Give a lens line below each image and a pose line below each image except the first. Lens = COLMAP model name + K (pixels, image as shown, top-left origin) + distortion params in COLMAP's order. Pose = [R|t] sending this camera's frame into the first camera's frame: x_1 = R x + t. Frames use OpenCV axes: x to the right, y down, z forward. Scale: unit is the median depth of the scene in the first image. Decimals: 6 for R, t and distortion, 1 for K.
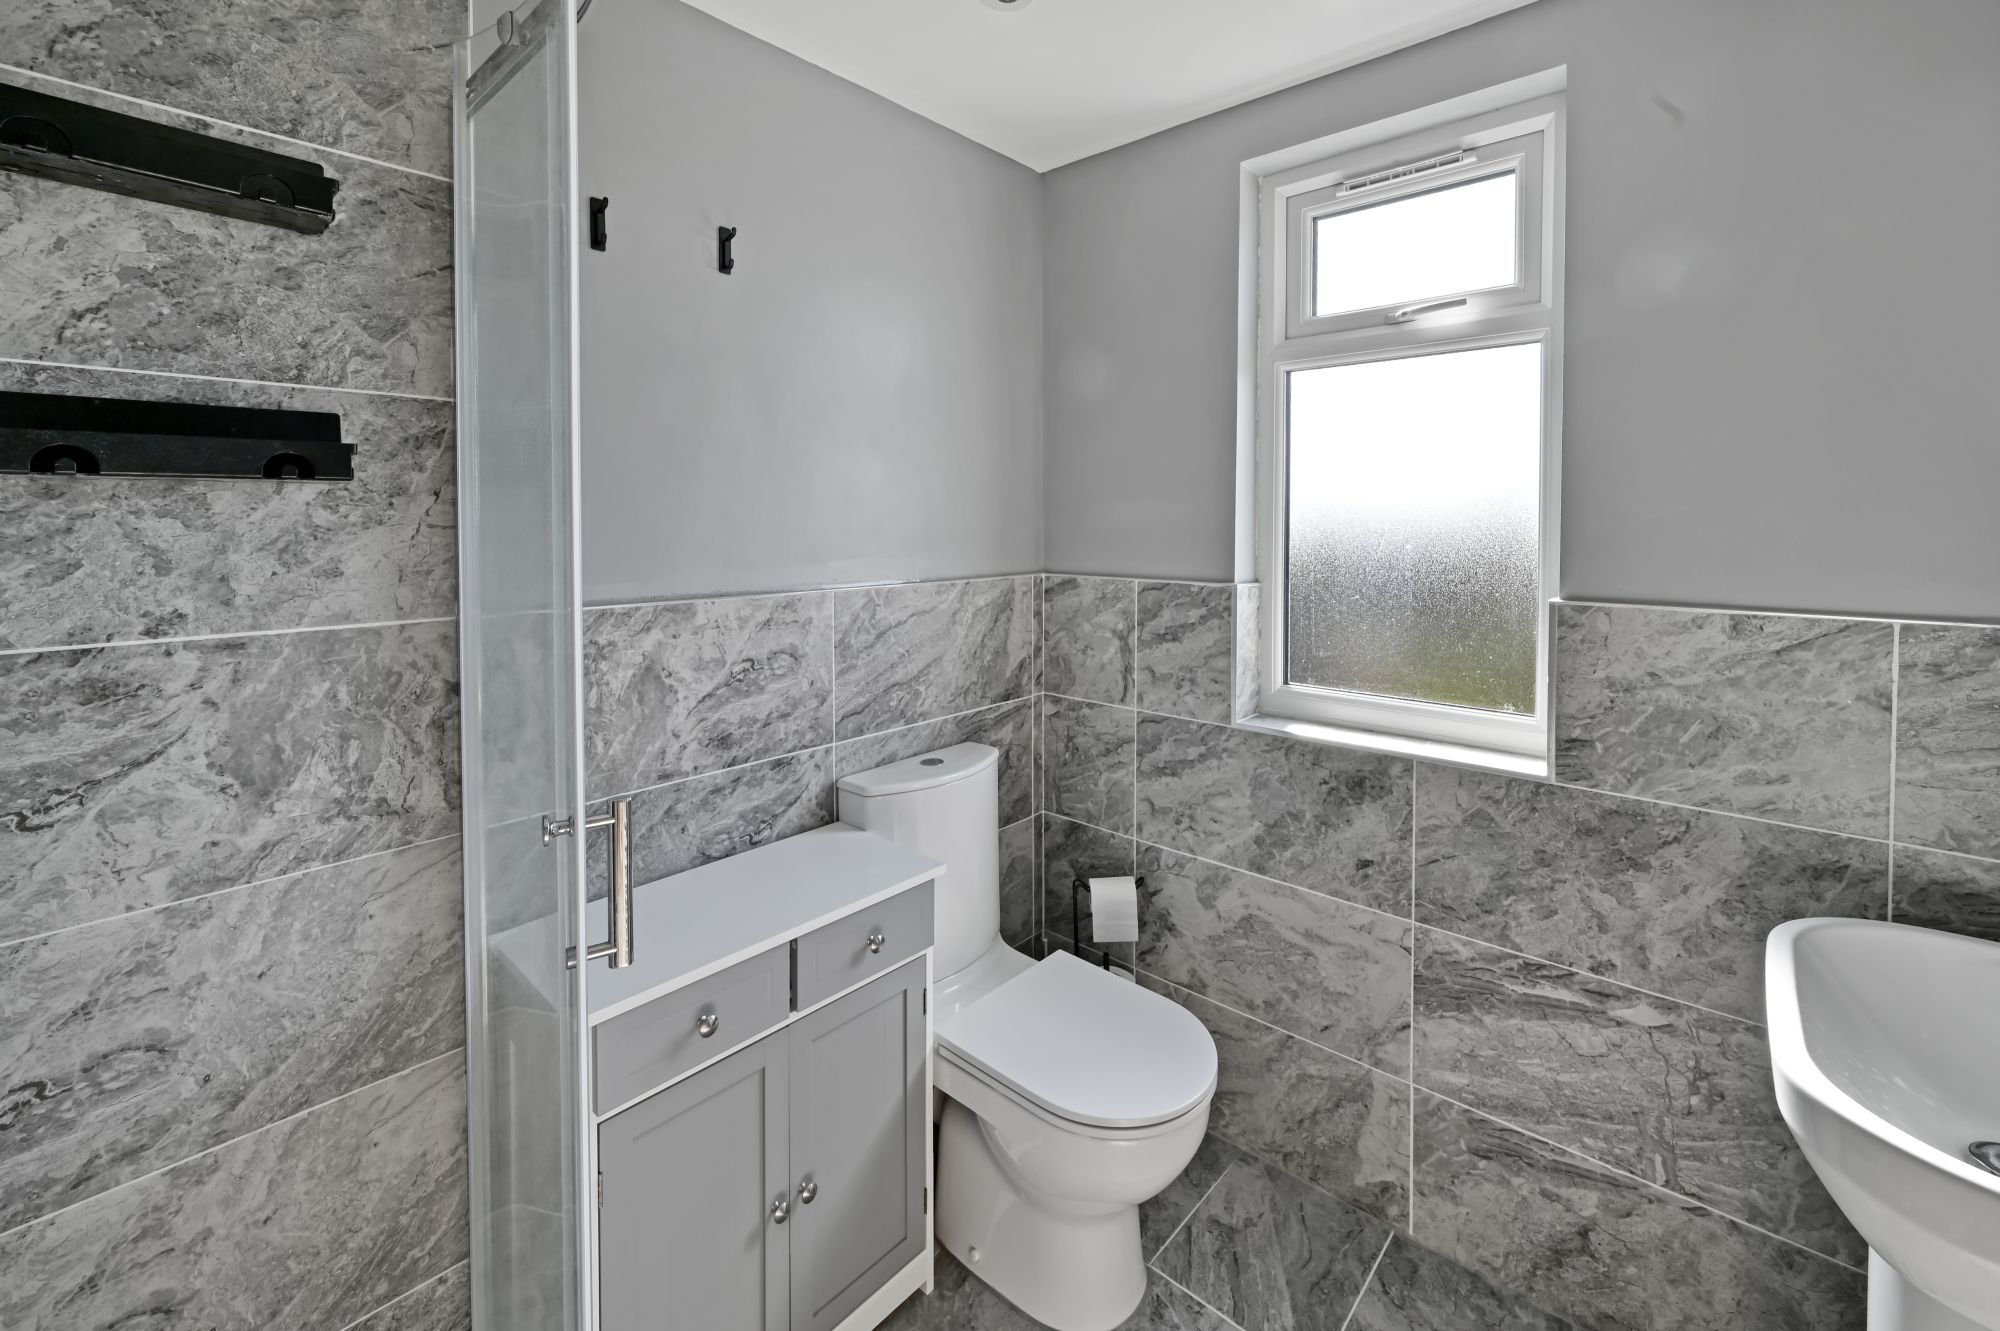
lens RADIAL K [[860.7, 0, 993.1], [0, 860.7, 637.3], [0, 0, 1]] dist [0.000471, -0.000483]
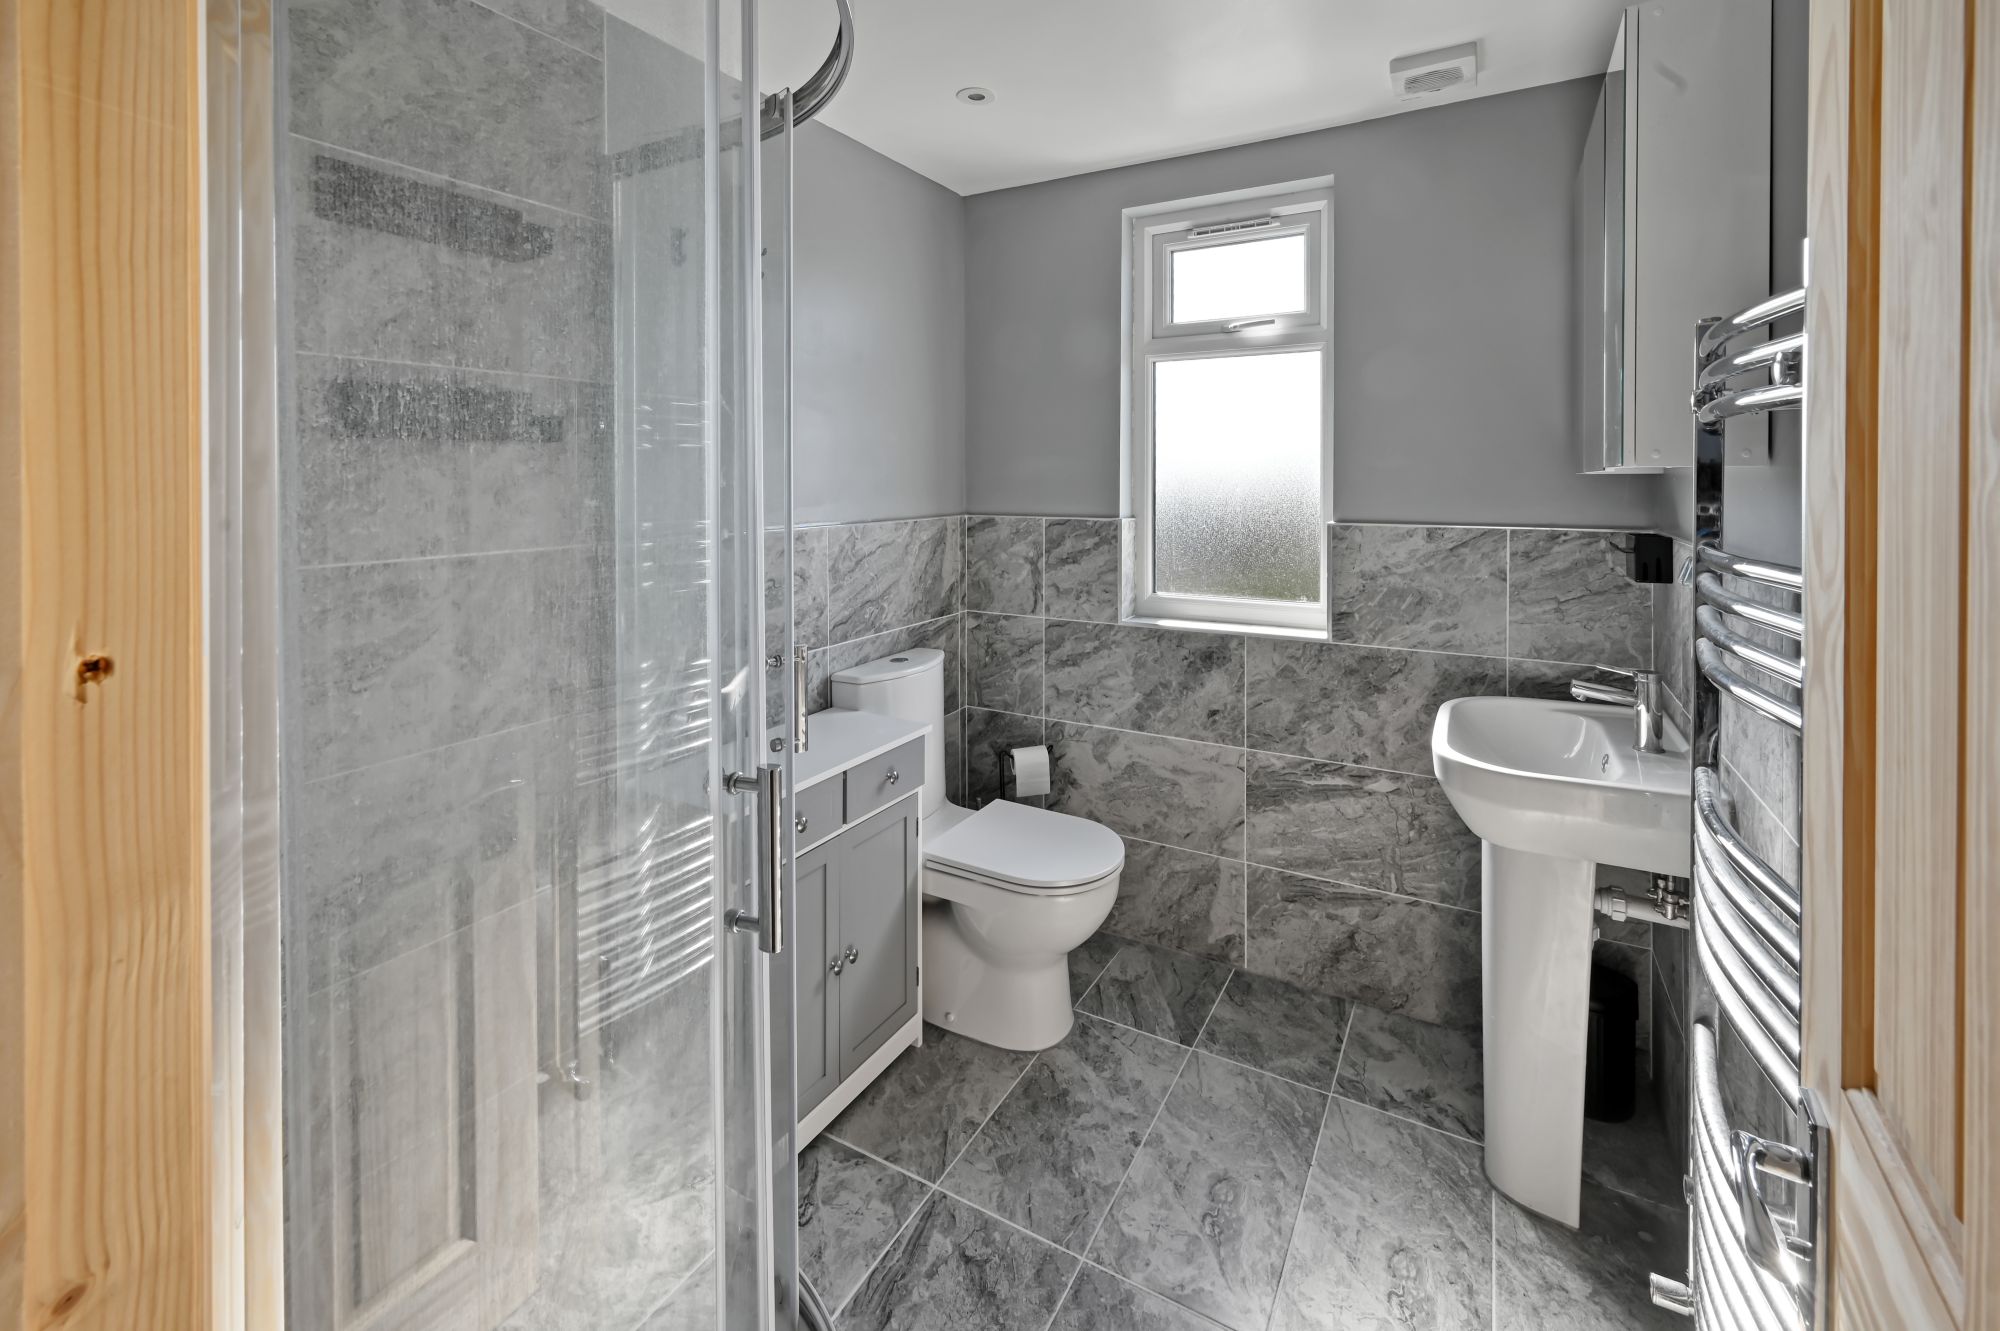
lens RADIAL K [[860.7, 0, 993.1], [0, 860.7, 637.3], [0, 0, 1]] dist [0.000471, -0.000483]
pose [[0.979858, -0.040050, 0.195638, -0.208136], [0.030081, 0.998106, 0.053667, 0.050946], [-0.197417, -0.046701, 0.979207, -0.333714]]
